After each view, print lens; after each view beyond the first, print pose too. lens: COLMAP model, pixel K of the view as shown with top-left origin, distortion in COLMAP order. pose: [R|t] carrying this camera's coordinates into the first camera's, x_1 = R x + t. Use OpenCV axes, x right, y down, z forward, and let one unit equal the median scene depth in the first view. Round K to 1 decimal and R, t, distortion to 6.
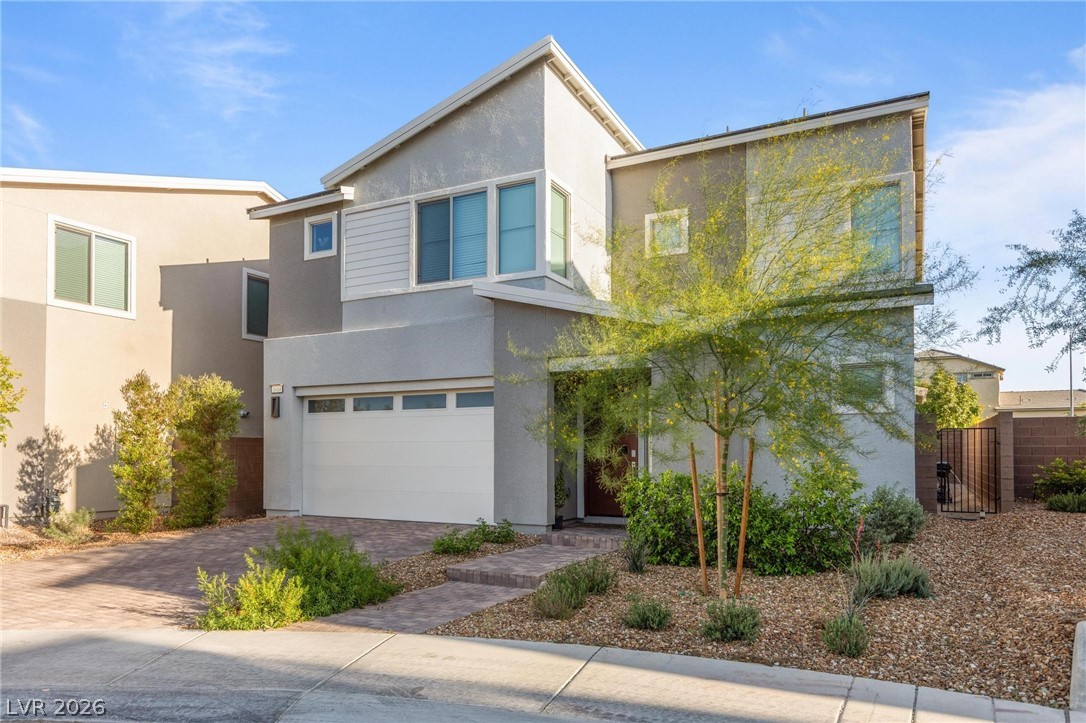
lens RADIAL K [[723.8, 0, 532.5], [0, 723.8, 444.9], [0, 0, 1]] dist [0.004258, 0.002215]
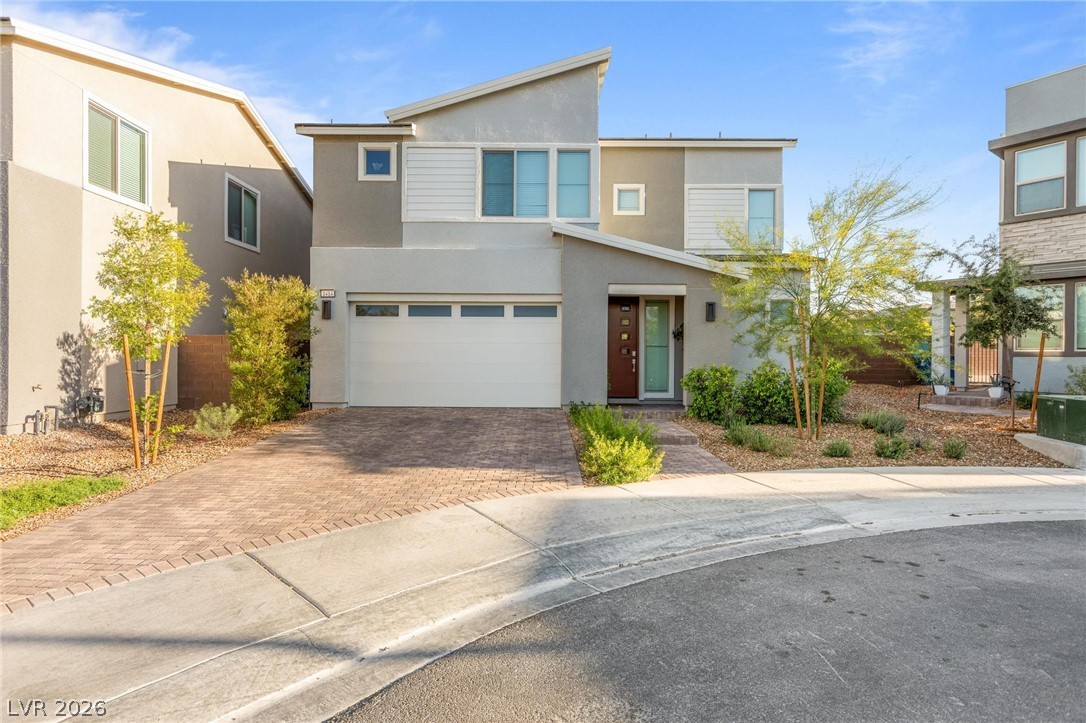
lens RADIAL K [[581.0, 0, 542.5], [0, 581.0, 360.4], [0, 0, 1]] dist [0.004883, -0.000044]
pose [[0.881437, 0.000775, 0.472301, -0.512815], [-0.007626, 0.999892, 0.012592, 0.011279], [-0.472240, -0.014701, 0.881347, 0.069294]]
